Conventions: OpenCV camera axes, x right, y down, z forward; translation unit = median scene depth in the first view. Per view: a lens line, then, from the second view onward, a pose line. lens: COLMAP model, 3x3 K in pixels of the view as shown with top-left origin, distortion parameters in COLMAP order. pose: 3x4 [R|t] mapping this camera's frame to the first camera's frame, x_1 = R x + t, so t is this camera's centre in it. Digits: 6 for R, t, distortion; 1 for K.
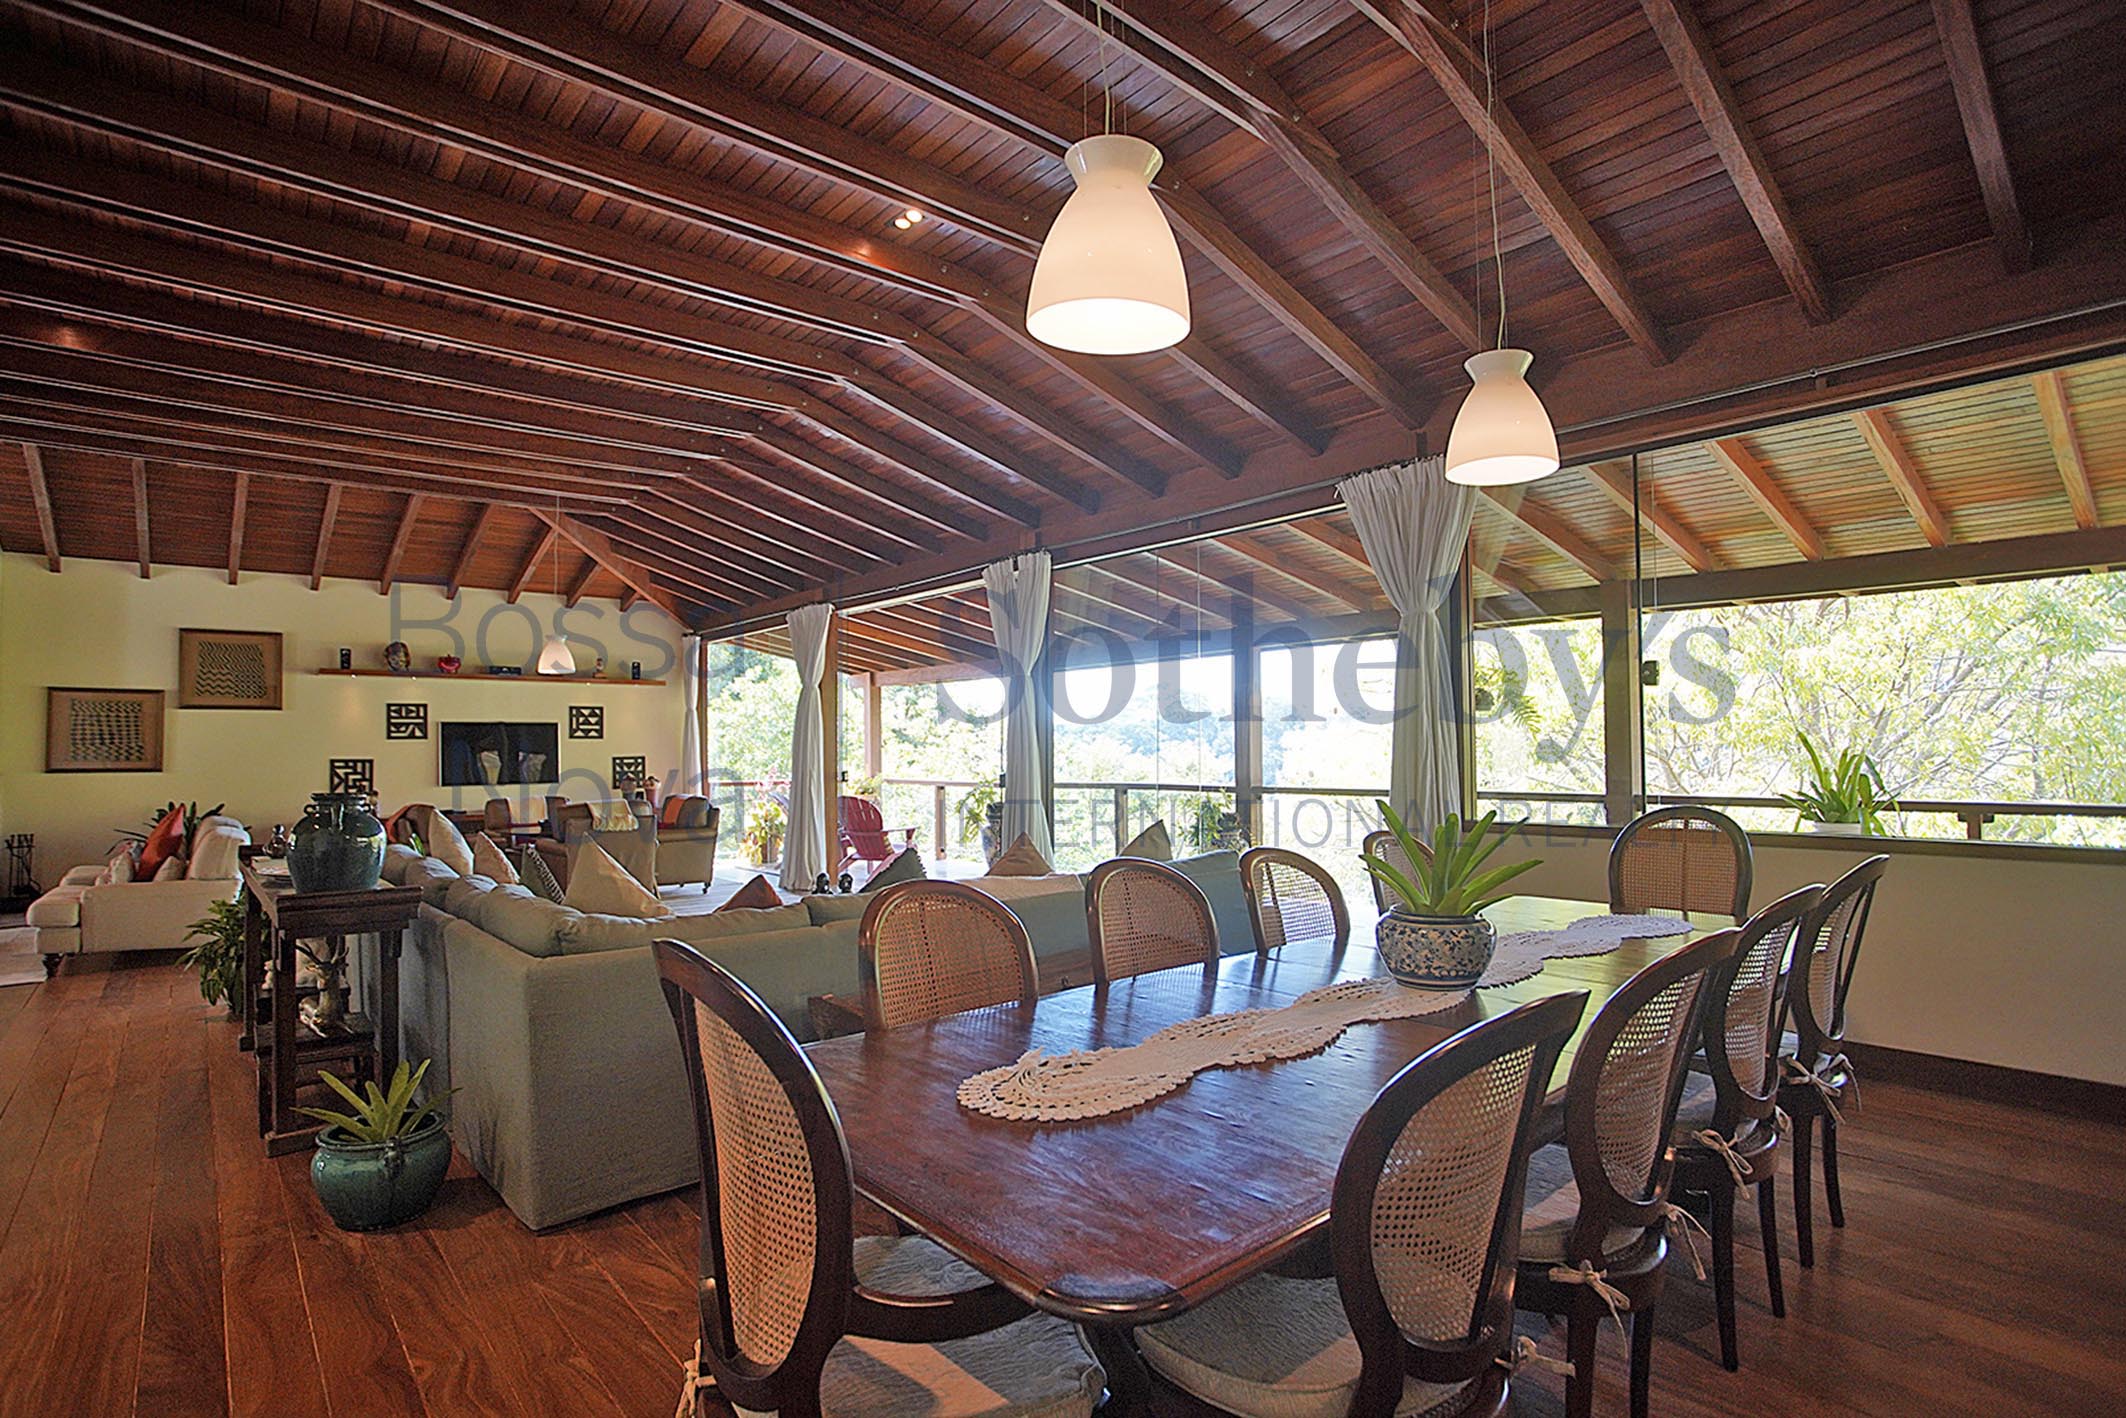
lens RADIAL K [[1045.0, 0, 1058.0], [0, 1045.0, 723.1], [0, 0, 1]] dist [-0.066276, 0.027648]
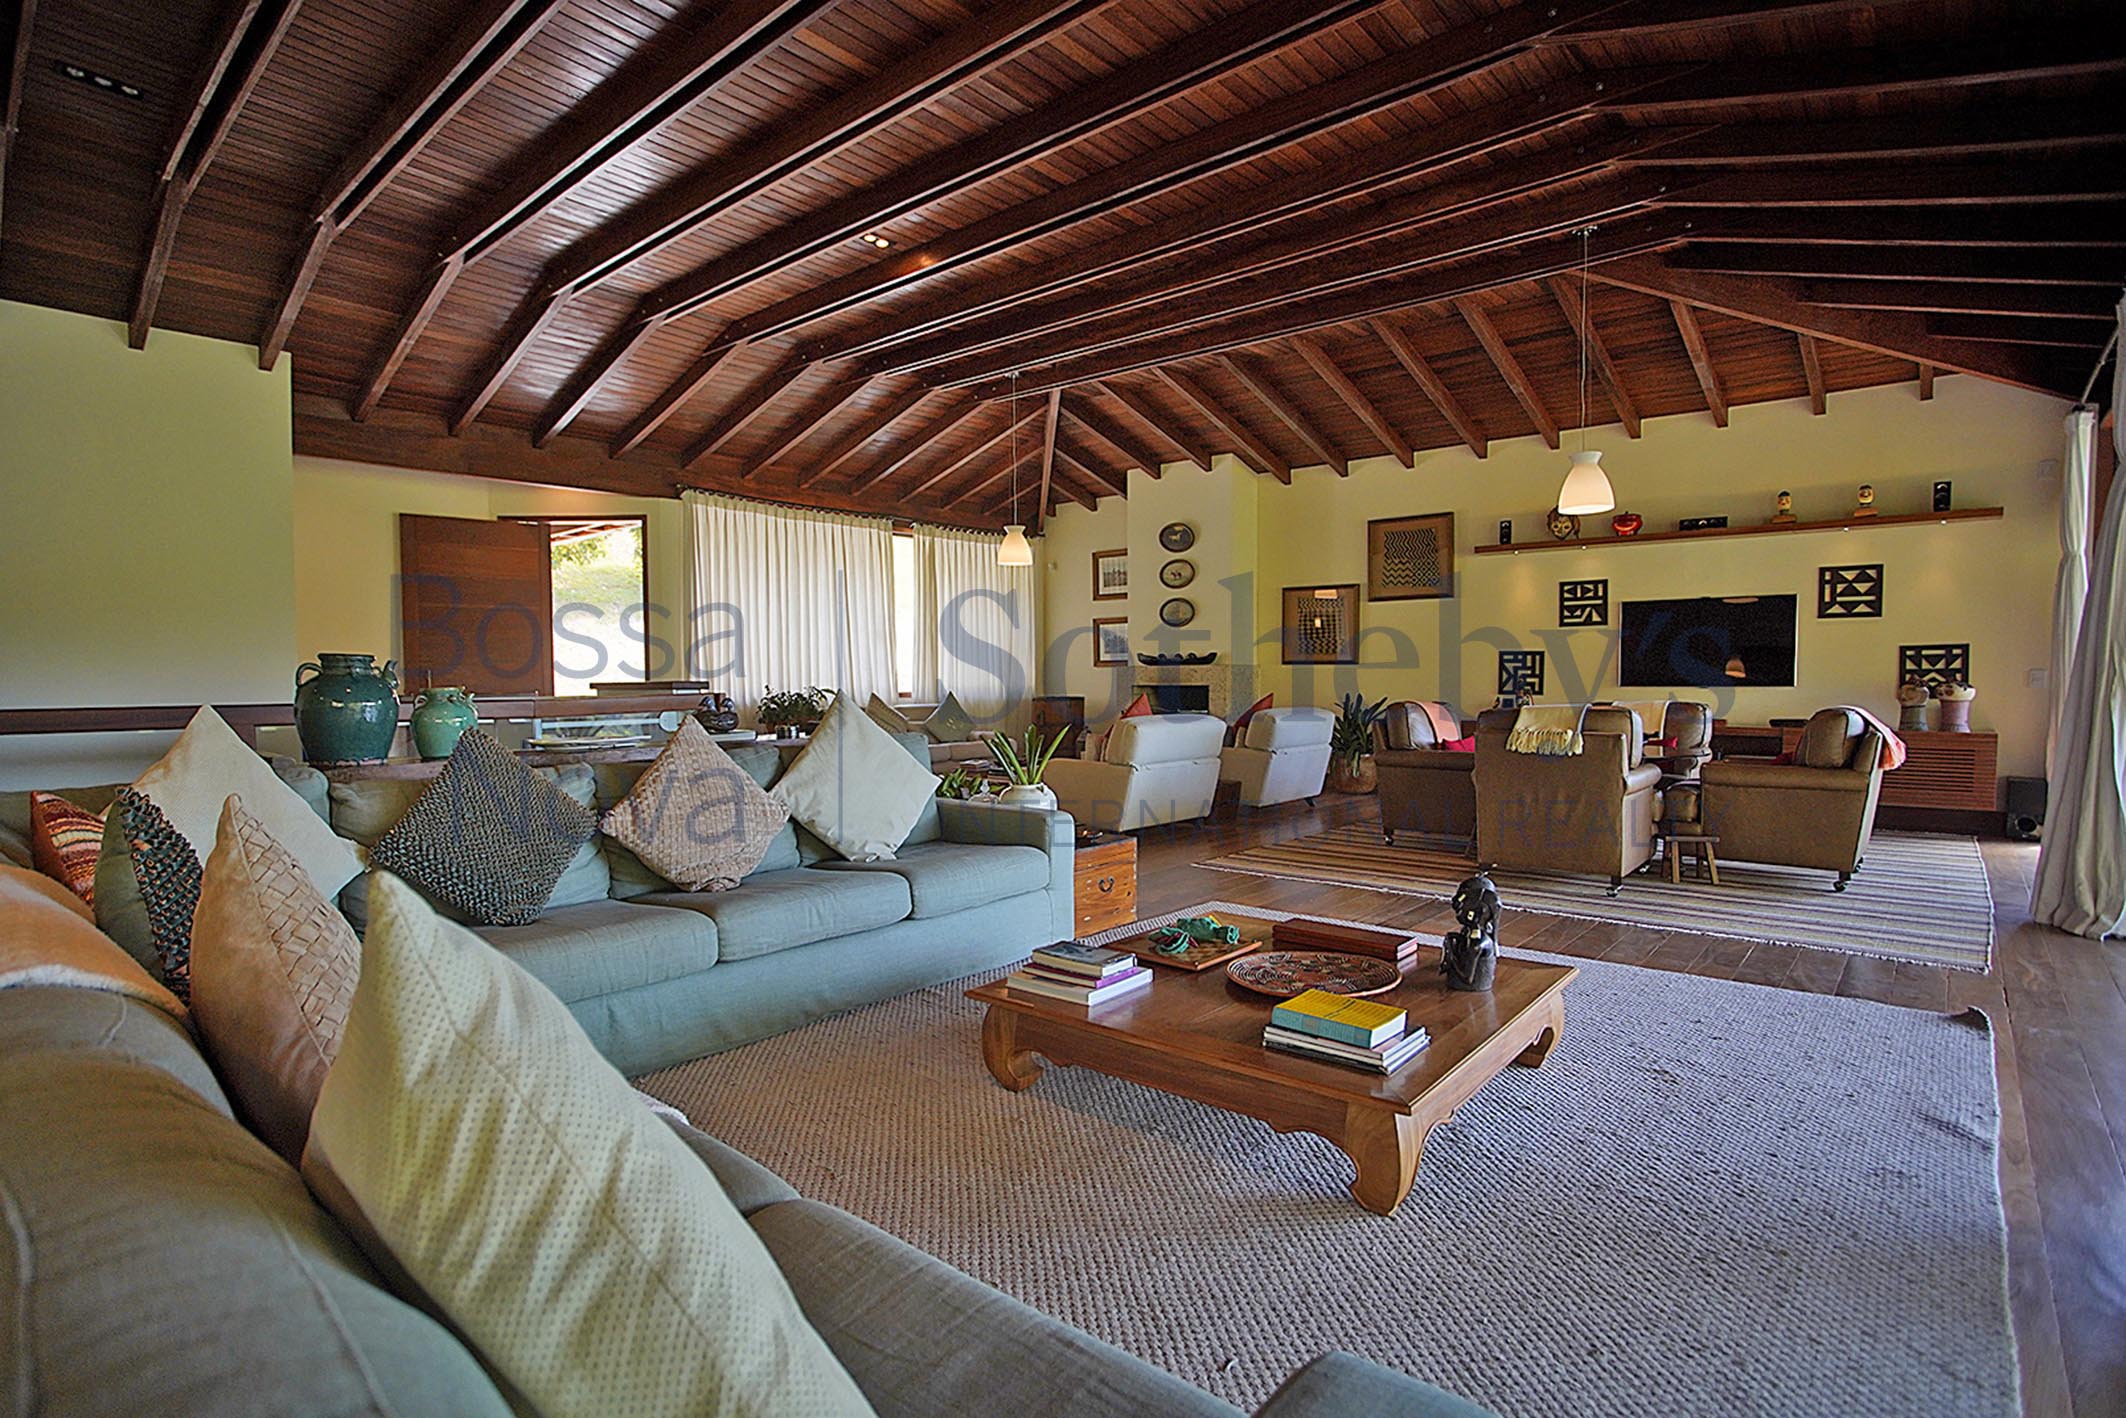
lens RADIAL K [[1045.9, 0, 1085.3], [0, 1045.9, 718.0], [0, 0, 1]] dist [-0.034488, 0.016504]
pose [[0.167092, 0.048261, -0.984760, 0.099399], [0.025500, 0.998256, 0.053249, 0.034777], [0.985612, -0.034008, 0.165569, 0.486232]]
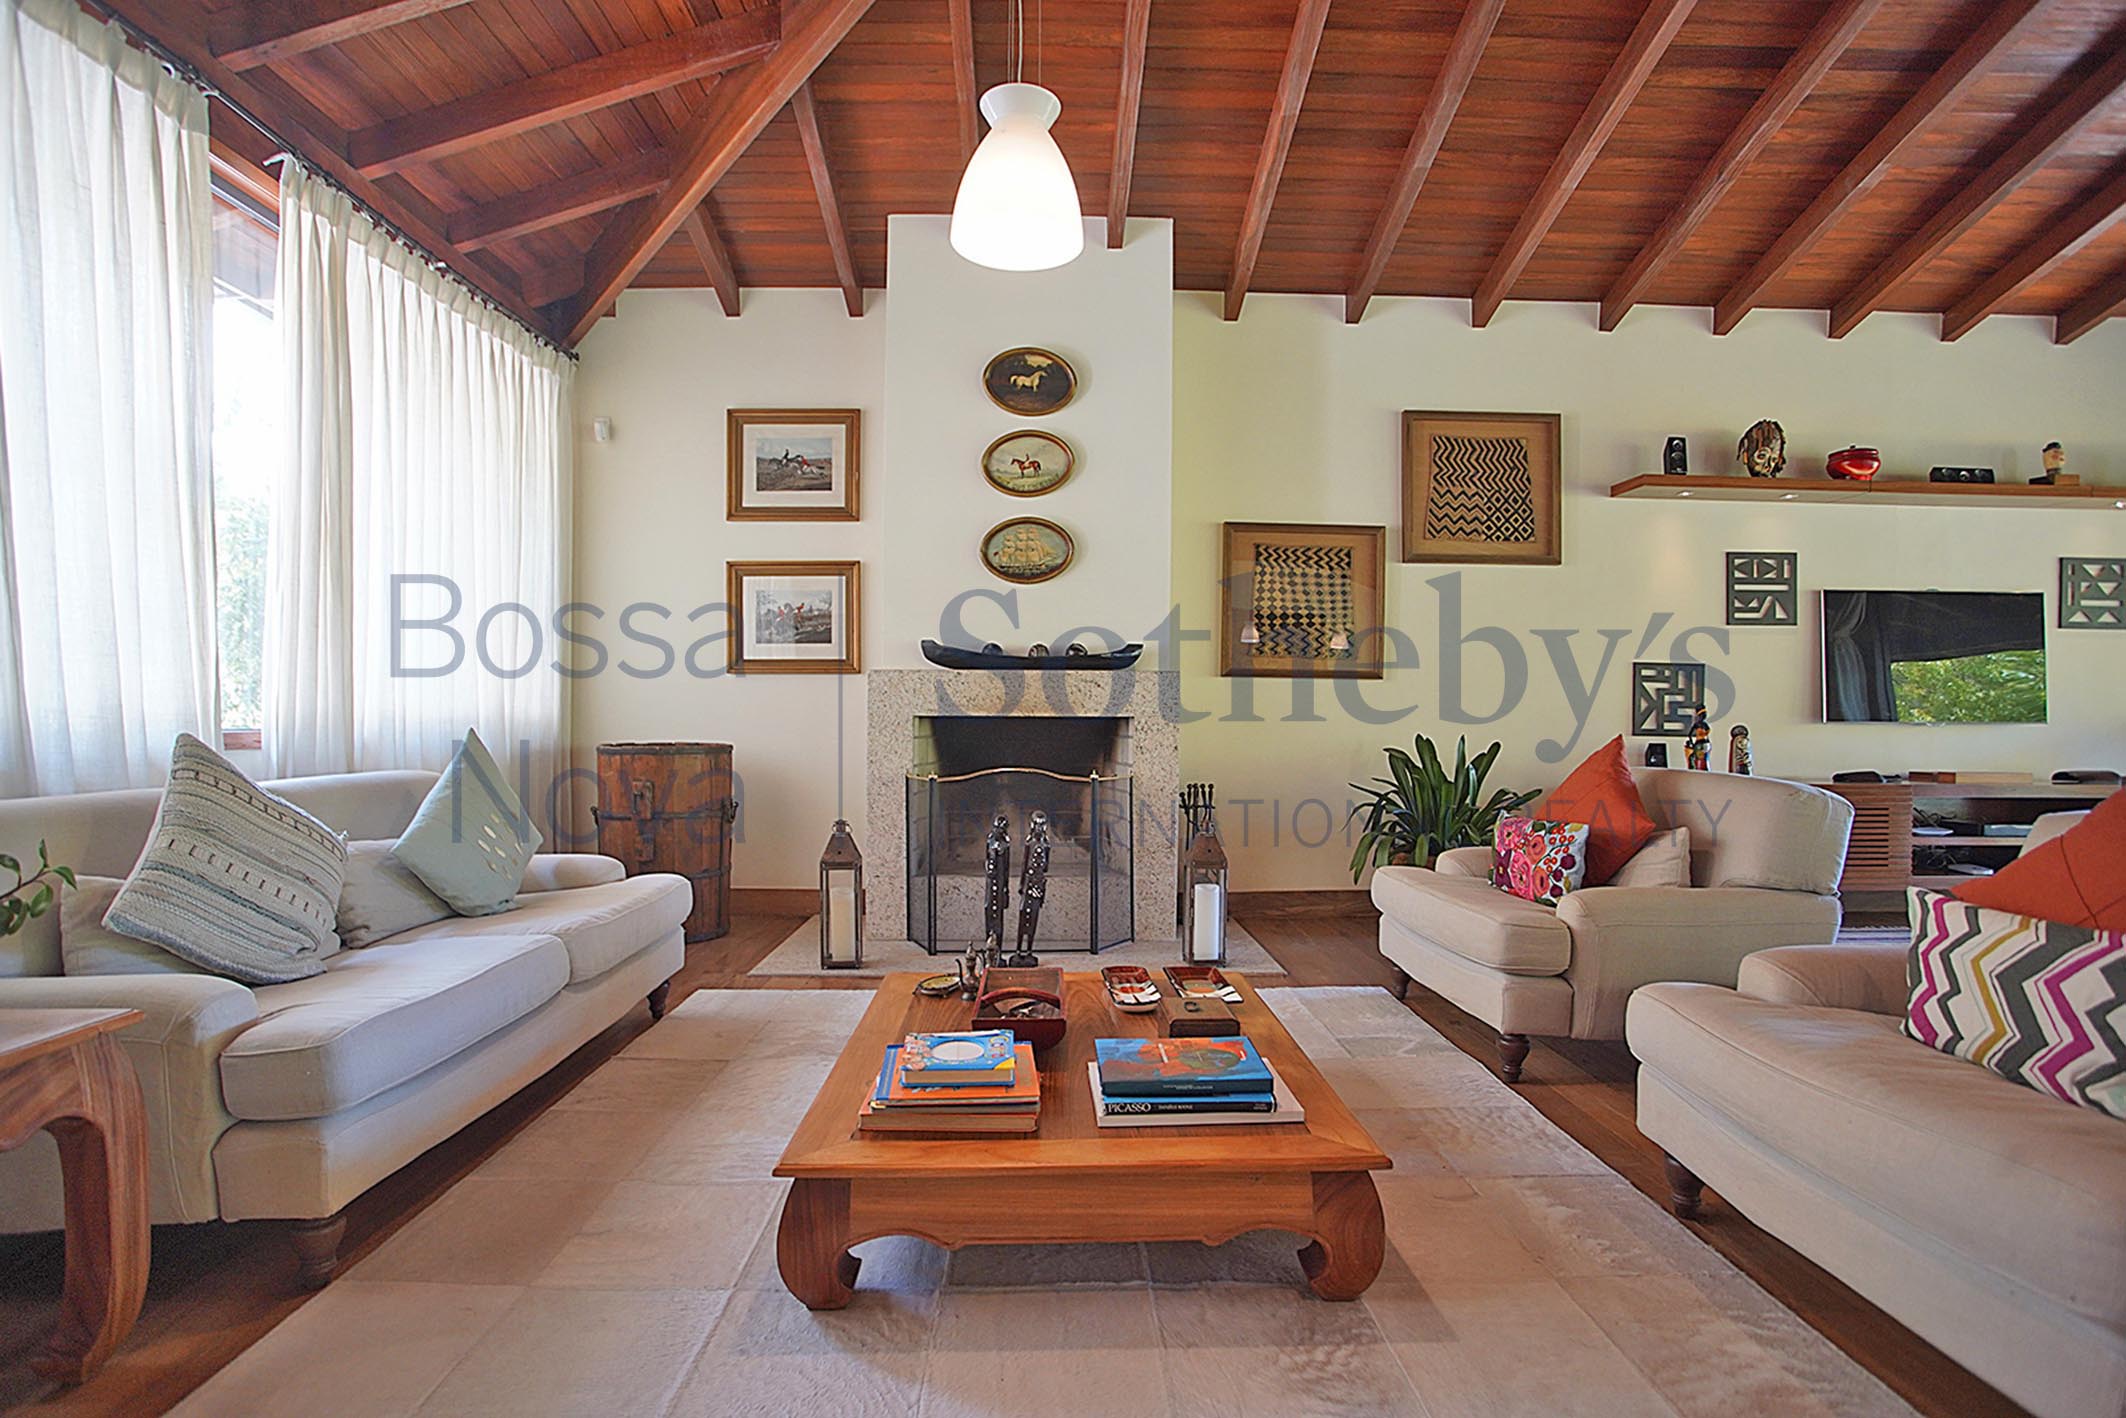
lens RADIAL K [[1045.0, 0, 1058.0], [0, 1045.0, 723.1], [0, 0, 1]] dist [-0.066276, 0.027648]
pose [[0.772338, 0.015155, -0.635031, -0.592170], [-0.000280, 0.999723, 0.023518, 0.052032], [0.635212, -0.017986, 0.772128, 0.409666]]
